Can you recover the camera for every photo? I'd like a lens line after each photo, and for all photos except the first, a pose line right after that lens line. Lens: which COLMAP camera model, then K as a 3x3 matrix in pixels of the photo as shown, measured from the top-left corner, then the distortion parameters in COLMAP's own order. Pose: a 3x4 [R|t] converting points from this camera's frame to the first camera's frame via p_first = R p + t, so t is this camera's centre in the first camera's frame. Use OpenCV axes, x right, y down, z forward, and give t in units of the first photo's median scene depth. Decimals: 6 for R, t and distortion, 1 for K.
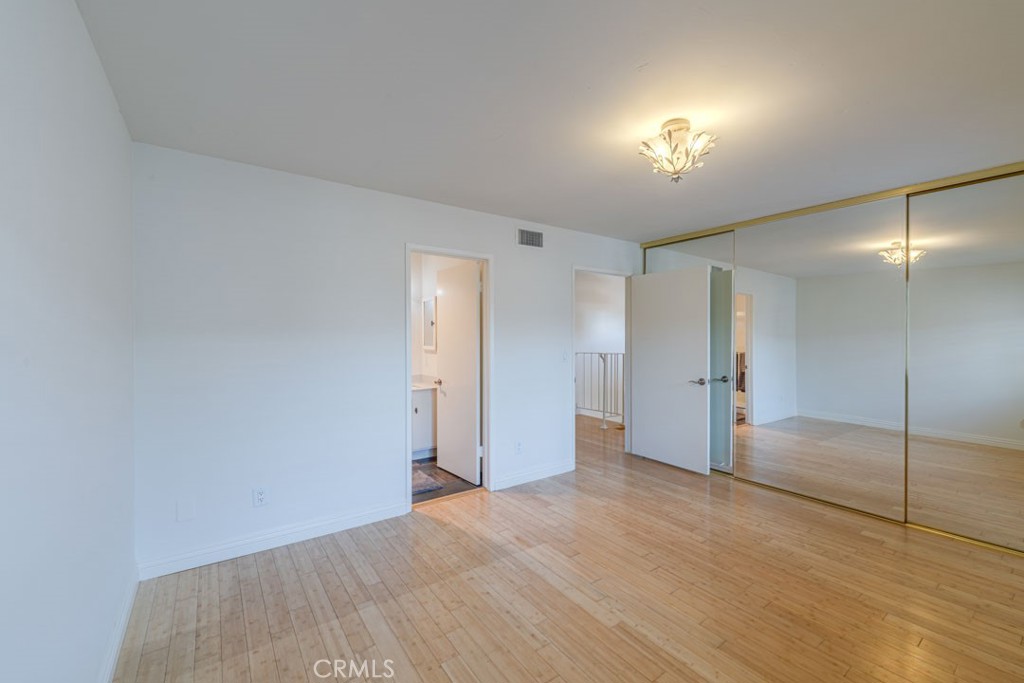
lens RADIAL K [[433.2, 0, 506.2], [0, 433.2, 338.2], [0, 0, 1]] dist [0.000589, -0.000131]
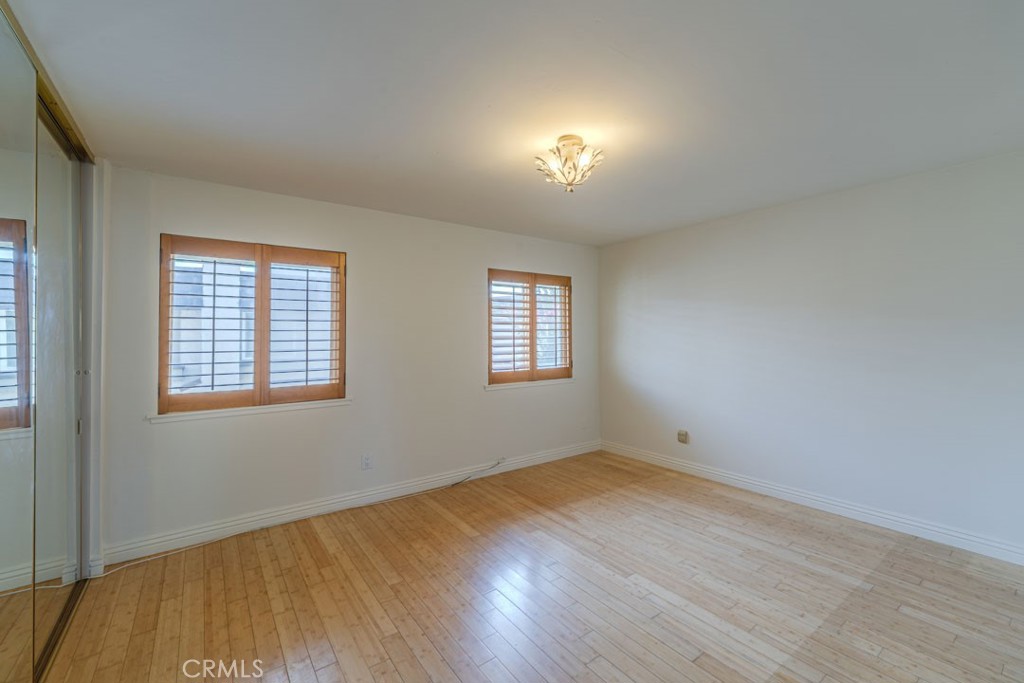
lens RADIAL K [[421.6, 0, 495.0], [0, 421.6, 324.7], [0, 0, 1]] dist [0.000195, -0.000125]
pose [[-0.999862, 0.008150, 0.014457, 0.494620], [0.007885, 0.999802, -0.018273, -0.017362], [-0.014603, -0.018156, -0.999729, 1.779478]]
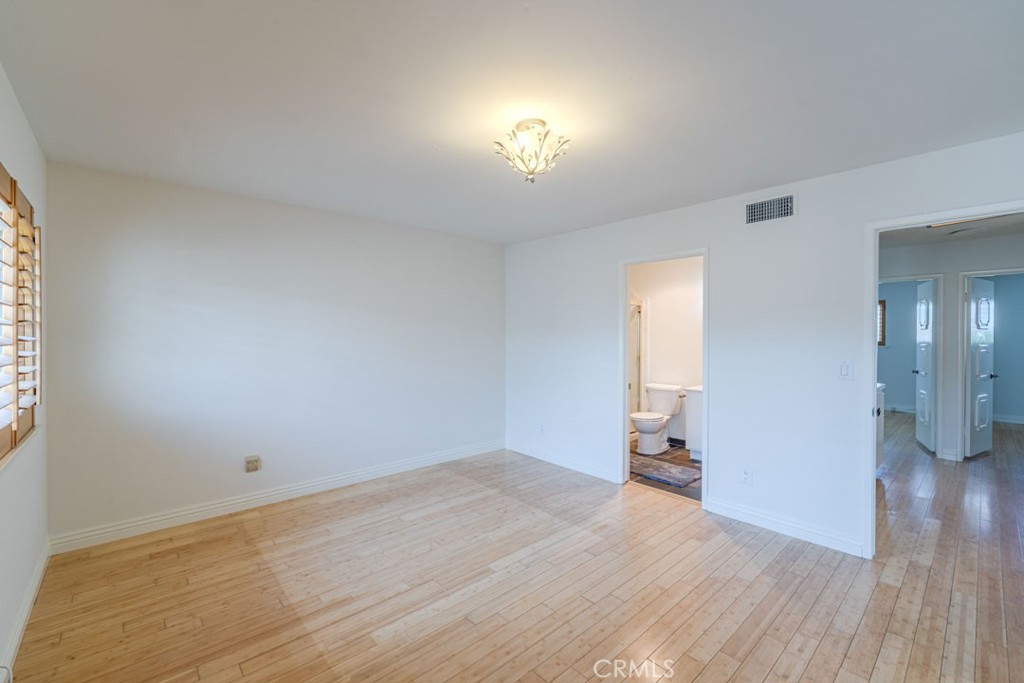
lens RADIAL K [[425.0, 0, 512.1], [0, 425.0, 337.8], [0, 0, 1]] dist [0.000601, -0.000142]
pose [[0.106524, 0.008245, -0.994276, 1.188427], [-0.009692, 0.999927, 0.007253, -0.009167], [0.994263, 0.008864, 0.106596, 0.748719]]
